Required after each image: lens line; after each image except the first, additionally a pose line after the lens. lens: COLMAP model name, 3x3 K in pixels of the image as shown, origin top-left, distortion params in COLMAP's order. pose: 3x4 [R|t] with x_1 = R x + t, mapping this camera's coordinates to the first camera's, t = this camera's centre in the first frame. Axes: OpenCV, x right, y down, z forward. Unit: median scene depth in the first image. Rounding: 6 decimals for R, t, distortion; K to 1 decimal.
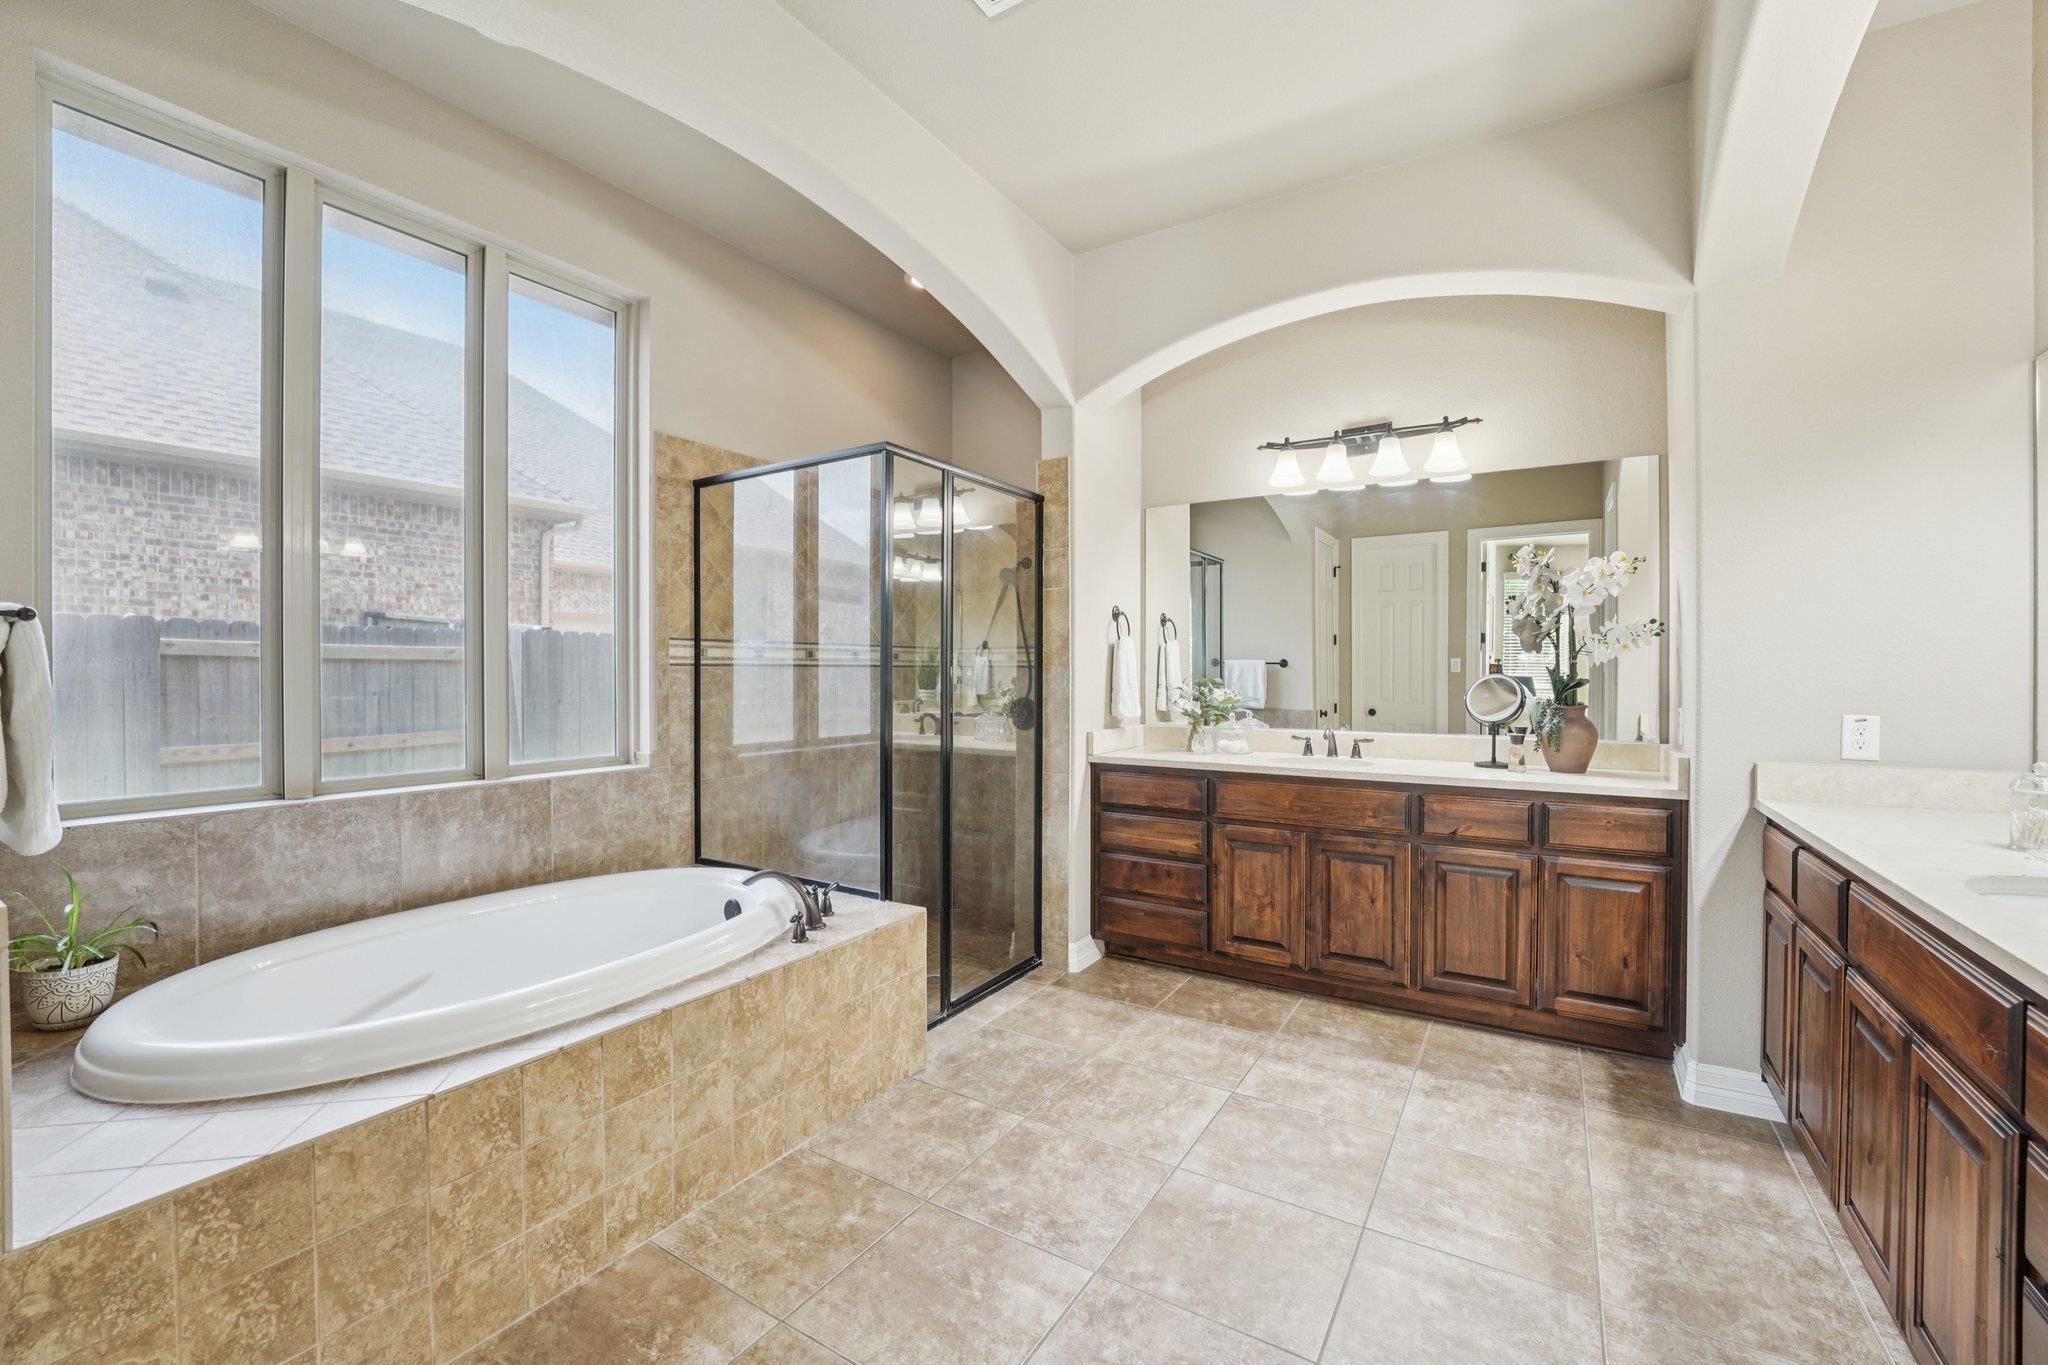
lens RADIAL K [[840.6, 0, 1016.8], [0, 840.6, 671.7], [0, 0, 1]] dist [-0.029971, 0.005940]
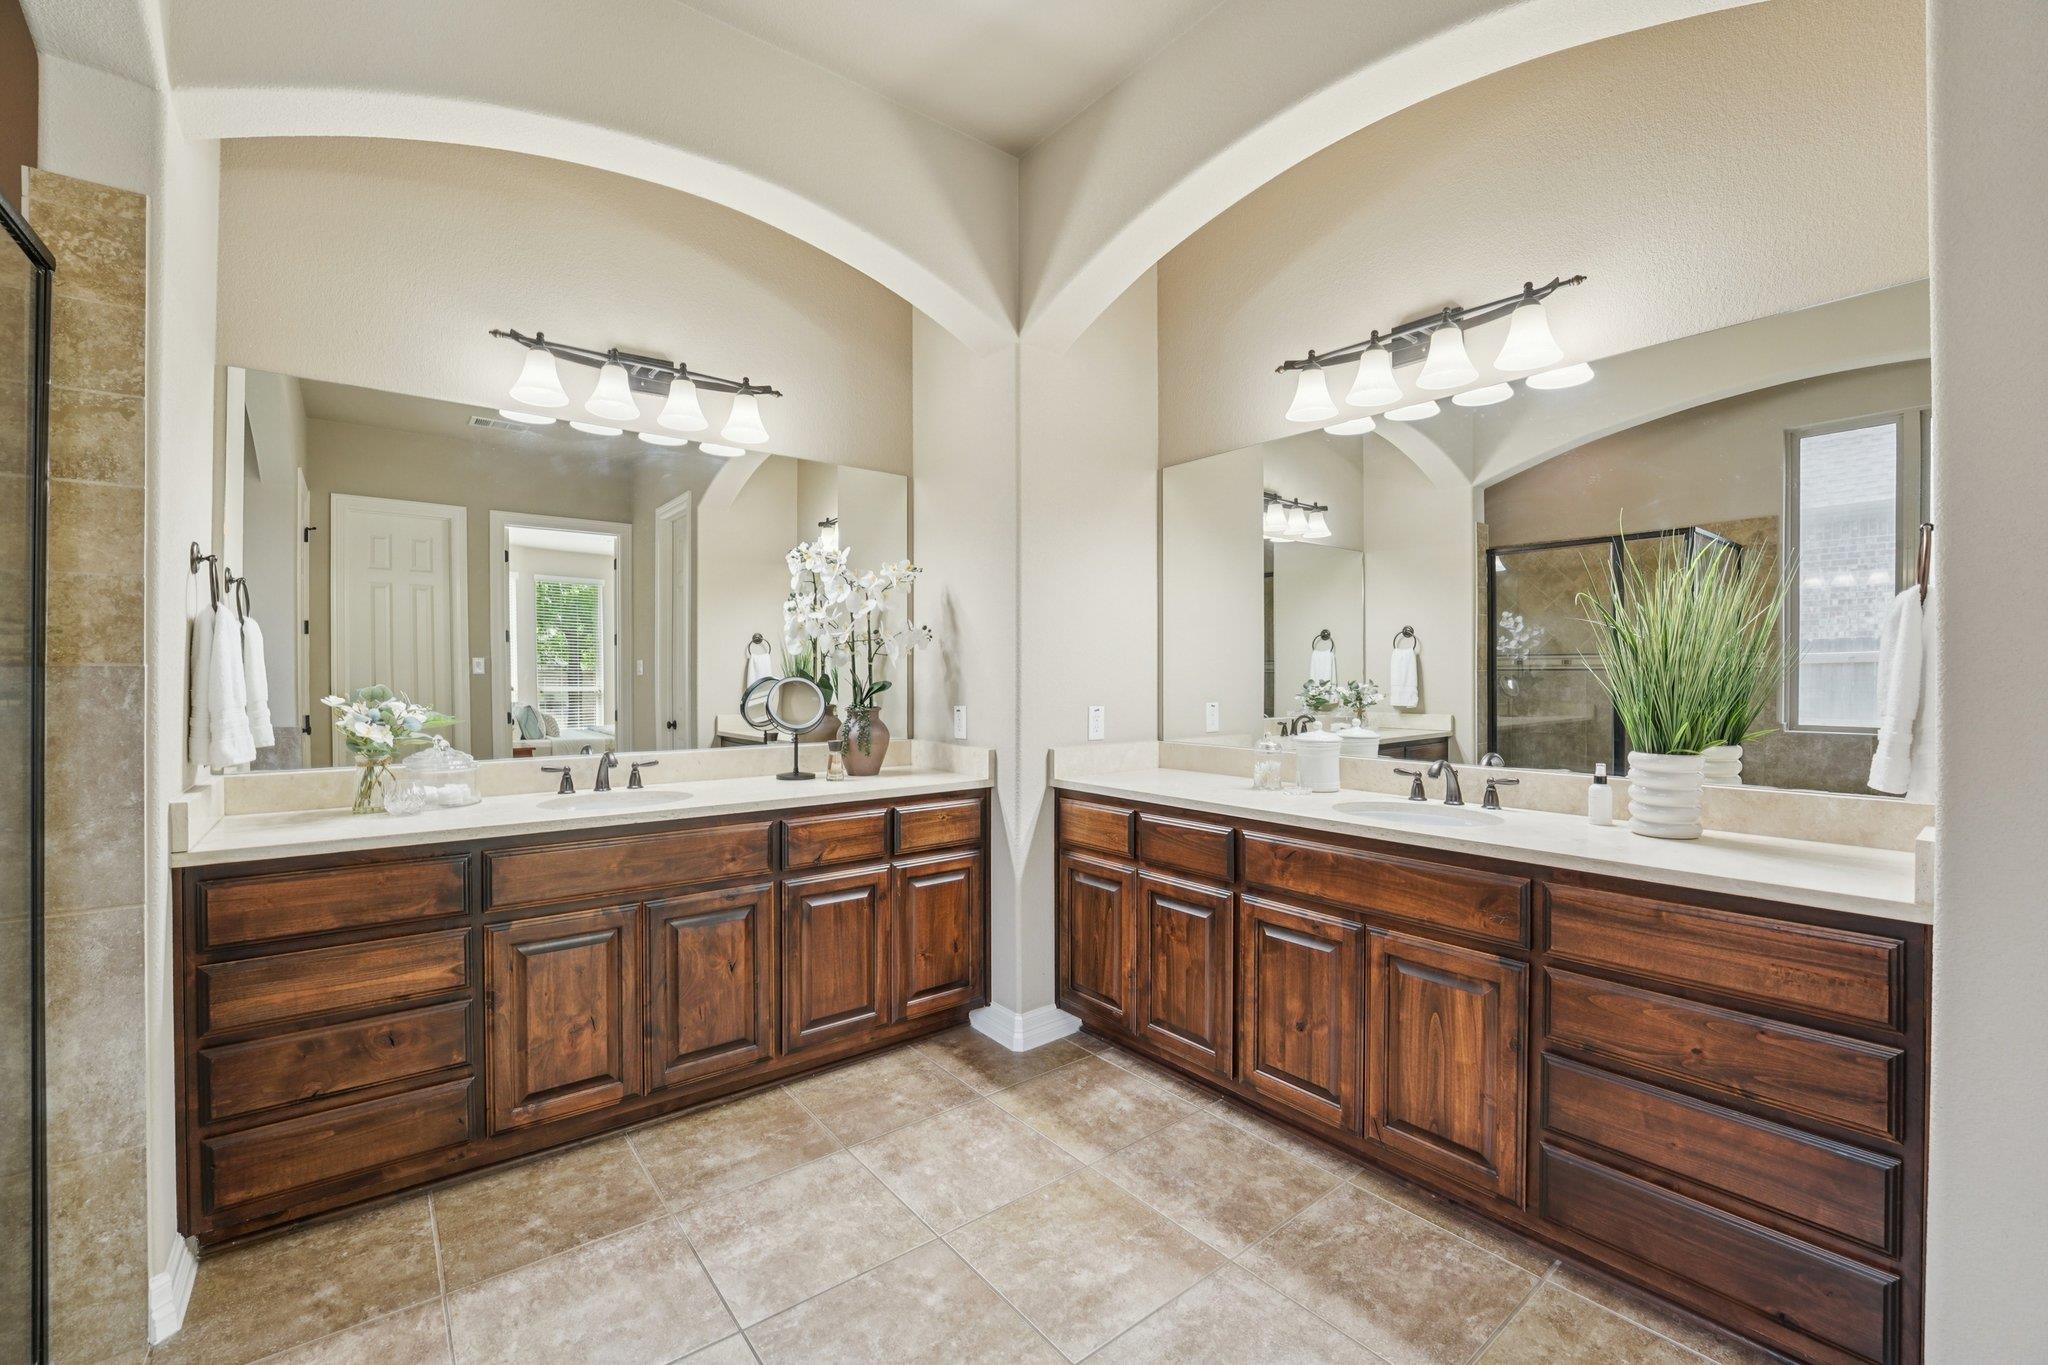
lens RADIAL K [[840.6, 0, 1016.8], [0, 840.6, 671.7], [0, 0, 1]] dist [-0.029971, 0.005940]
pose [[0.340859, 0.000453, 0.940114, -0.214824], [0.000893, 0.999999, -0.000805, -0.001642], [-0.940114, 0.001114, 0.340859, 0.475052]]
